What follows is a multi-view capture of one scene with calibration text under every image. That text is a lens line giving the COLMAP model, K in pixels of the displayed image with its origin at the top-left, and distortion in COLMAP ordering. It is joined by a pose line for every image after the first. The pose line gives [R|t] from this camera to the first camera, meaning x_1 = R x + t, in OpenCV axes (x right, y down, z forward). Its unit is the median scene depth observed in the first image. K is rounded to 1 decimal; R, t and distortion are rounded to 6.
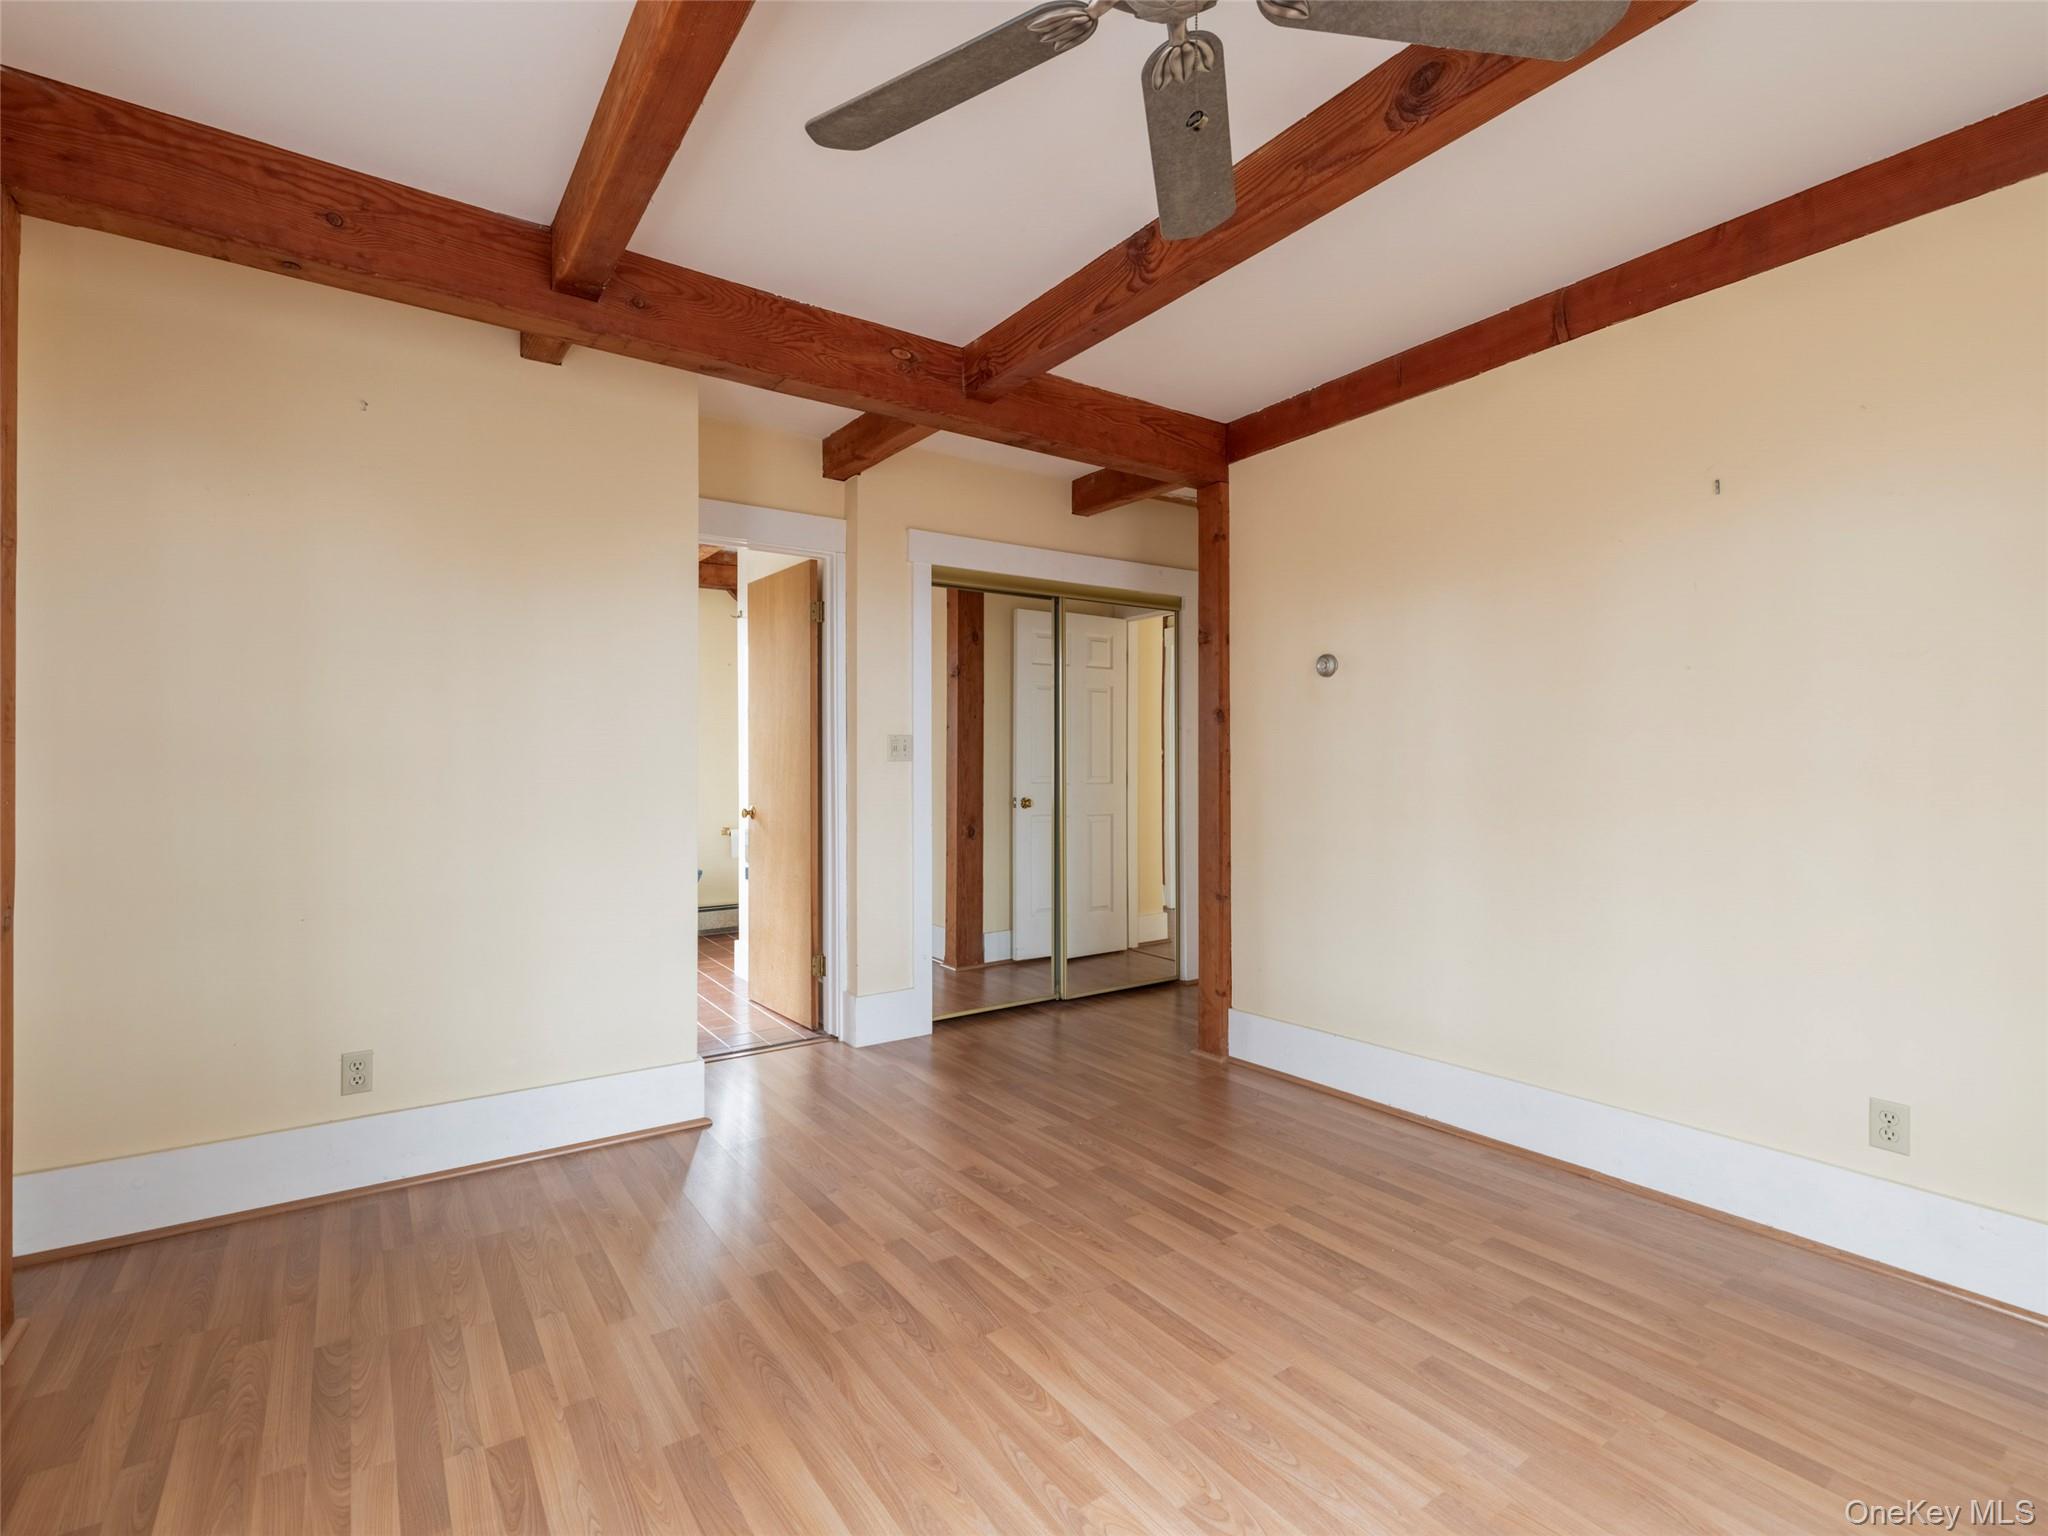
lens RADIAL K [[974.1, 0, 1016.2], [0, 974.1, 754.4], [0, 0, 1]] dist [0.002575, 0.000142]
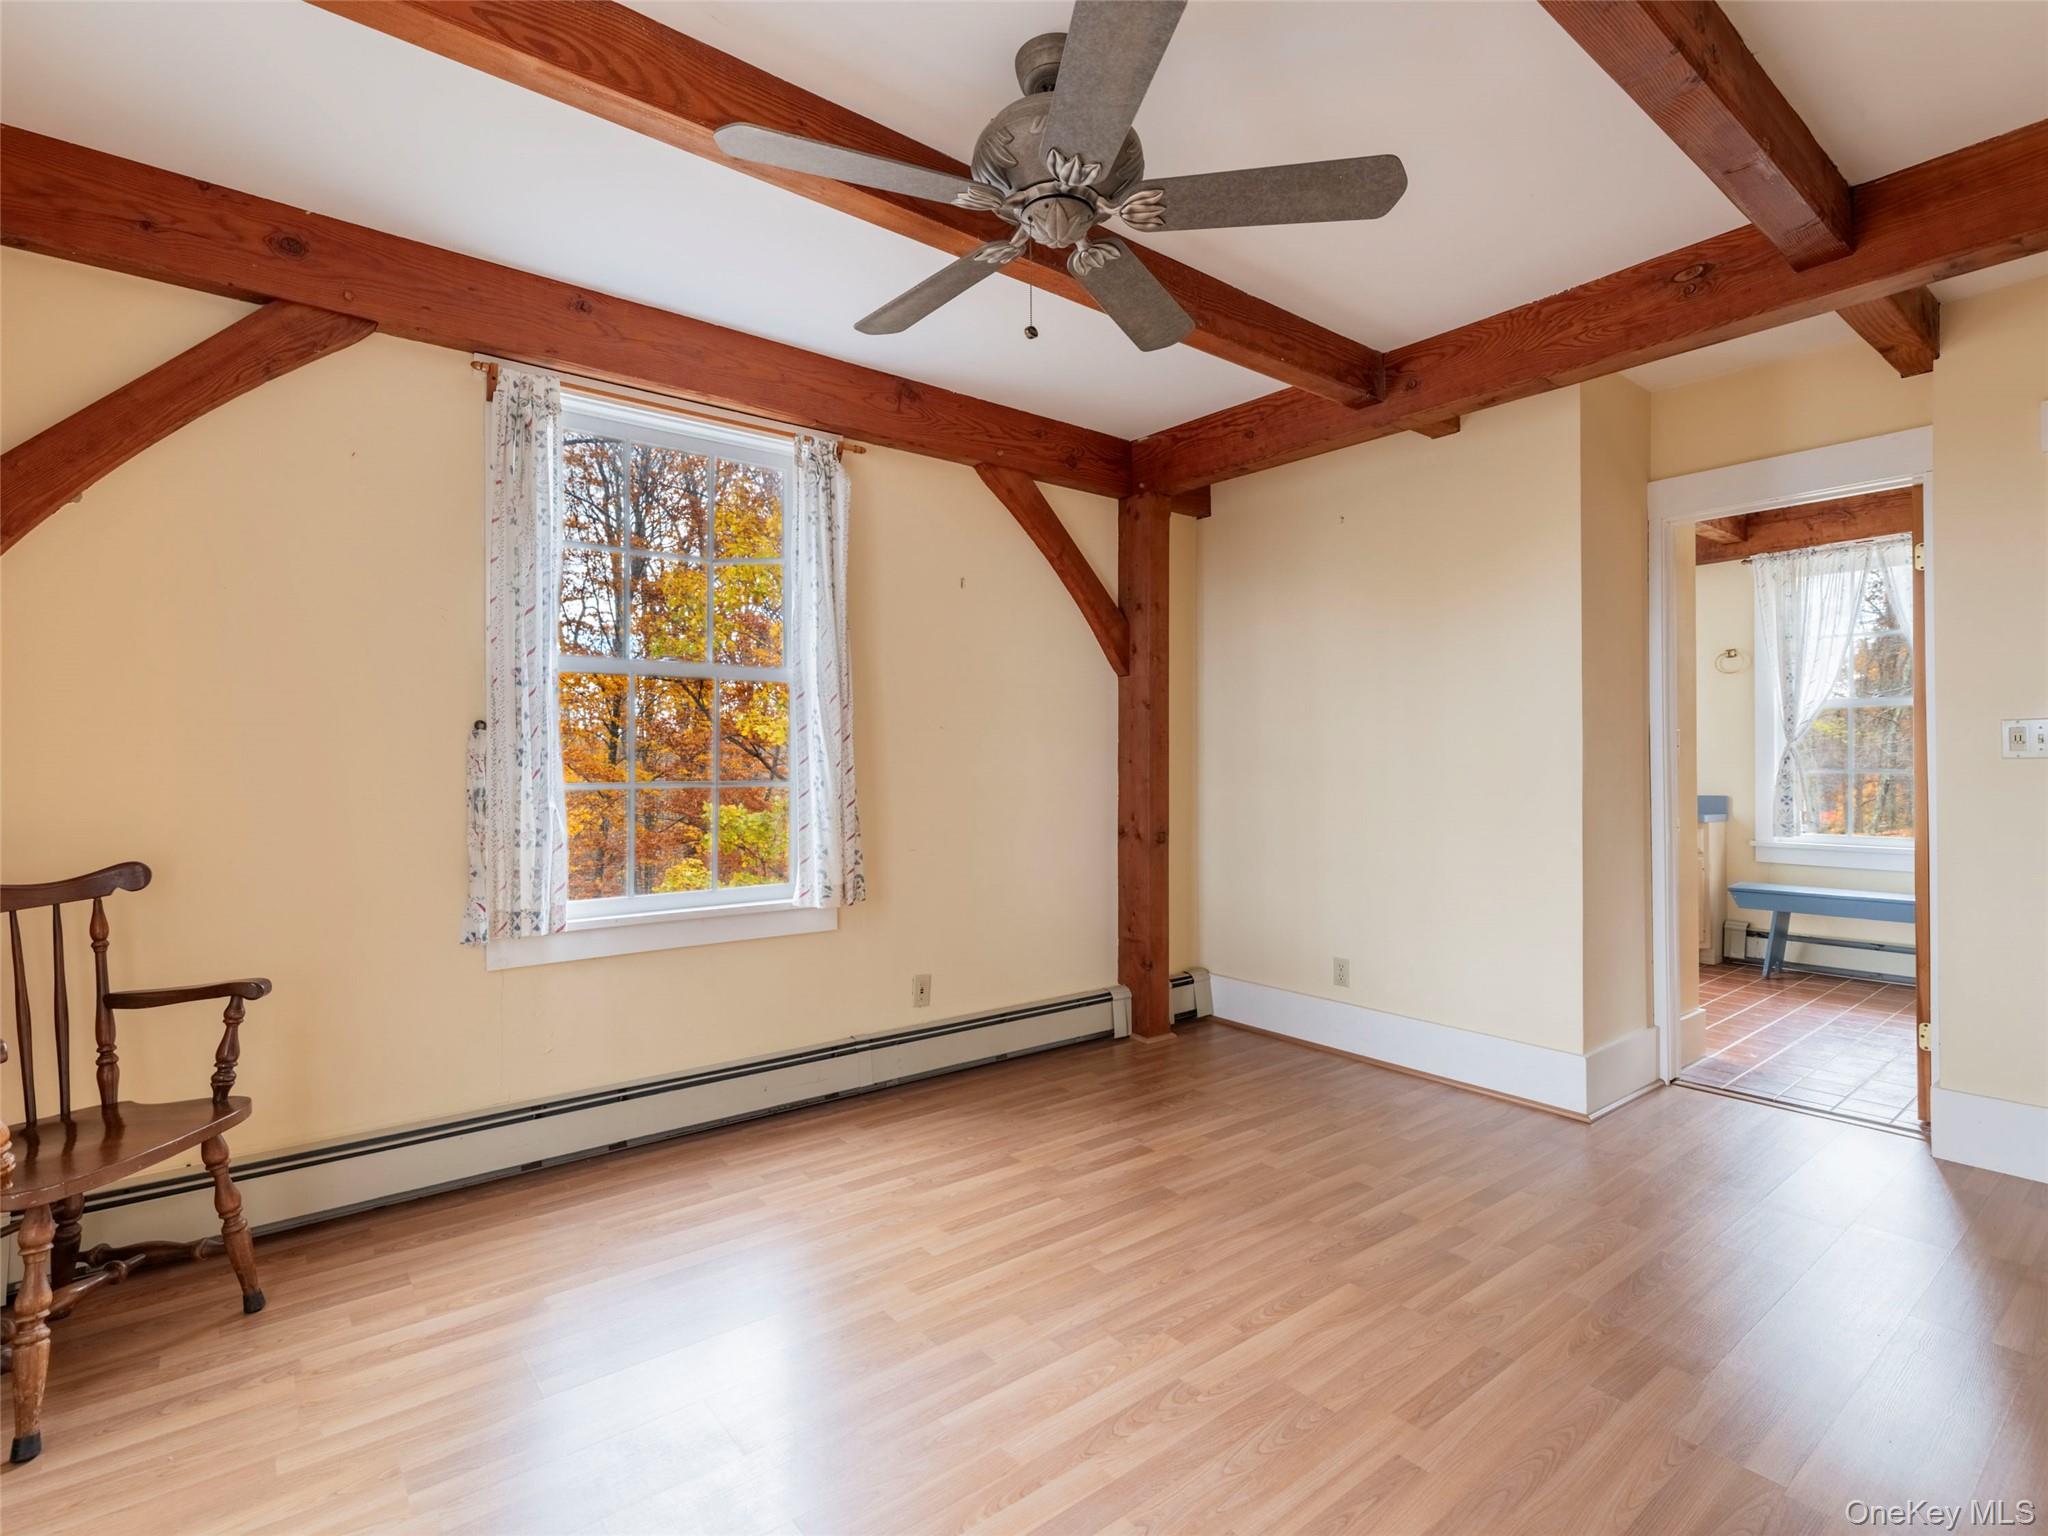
lens RADIAL K [[974.1, 0, 1015.5], [0, 974.1, 772.4], [0, 0, 1]] dist [0.002575, 0.000142]
pose [[0.062244, 0.009655, -0.998014, 0.897696], [0.008836, 0.999909, 0.010225, 0.002639], [0.998022, -0.009455, 0.062153, 0.481996]]
